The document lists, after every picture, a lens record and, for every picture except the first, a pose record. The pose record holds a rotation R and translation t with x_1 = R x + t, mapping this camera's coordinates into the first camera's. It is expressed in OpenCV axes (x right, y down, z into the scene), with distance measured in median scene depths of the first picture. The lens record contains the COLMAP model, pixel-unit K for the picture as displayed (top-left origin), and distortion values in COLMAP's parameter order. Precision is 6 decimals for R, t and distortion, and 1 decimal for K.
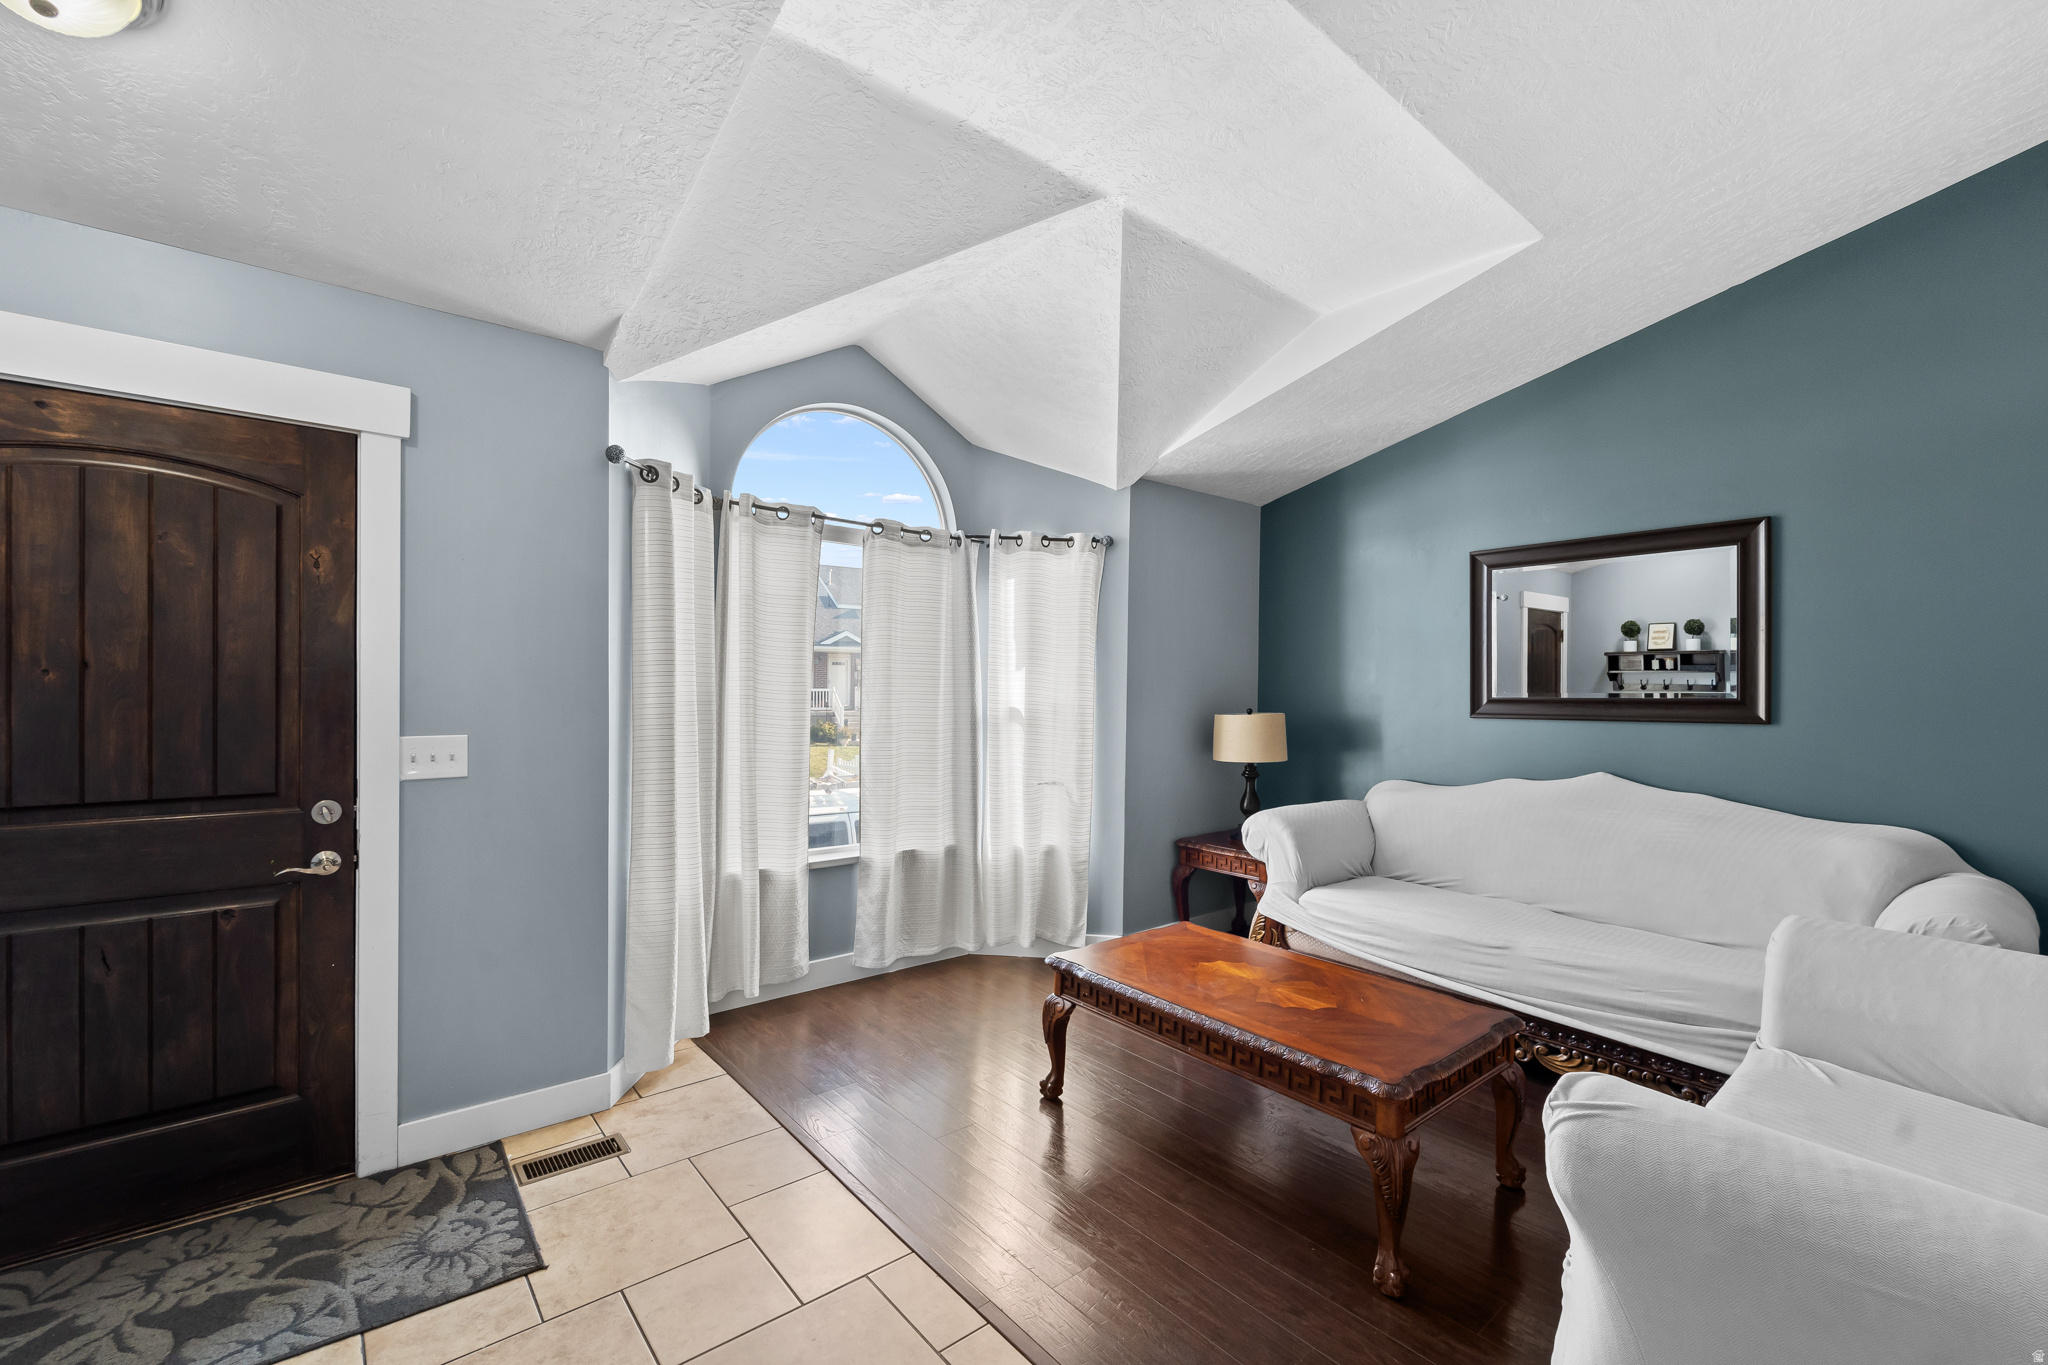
lens RADIAL K [[842.3, 0, 1024.0], [0, 842.3, 682.5], [0, 0, 1]] dist [-0.001225, -0.000585]
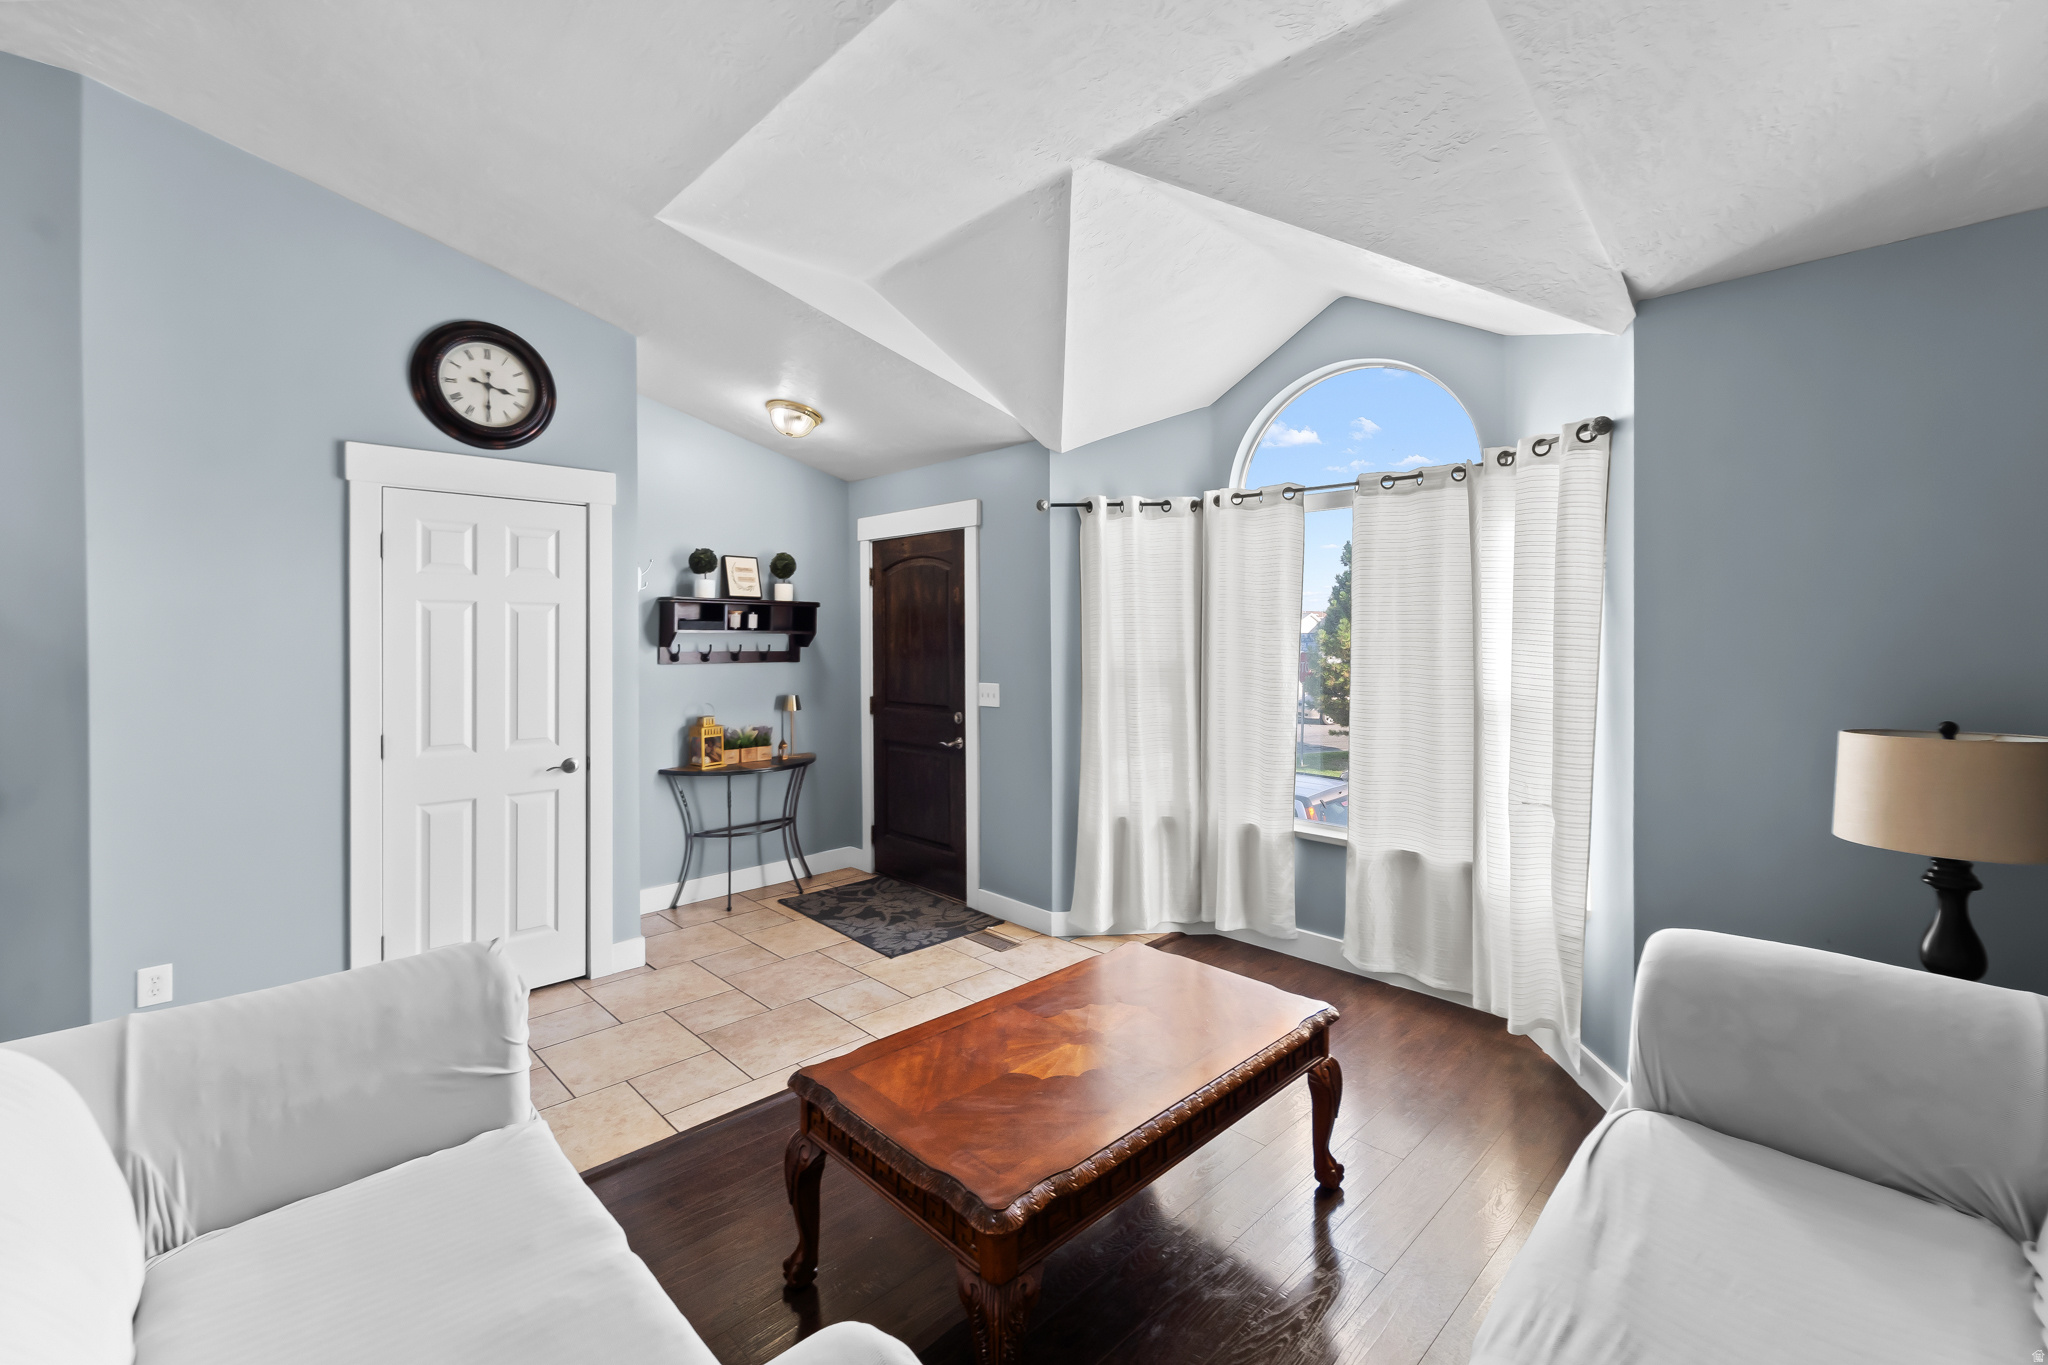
lens RADIAL K [[830.0, 0, 1029.4], [0, 830.0, 630.3], [0, 0, 1]] dist [0.000015, -0.000068]
pose [[0.112157, -0.016552, -0.993553, 1.116704], [0.005781, 0.999855, -0.016005, -0.022570], [0.993674, -0.003948, 0.112236, 0.893725]]
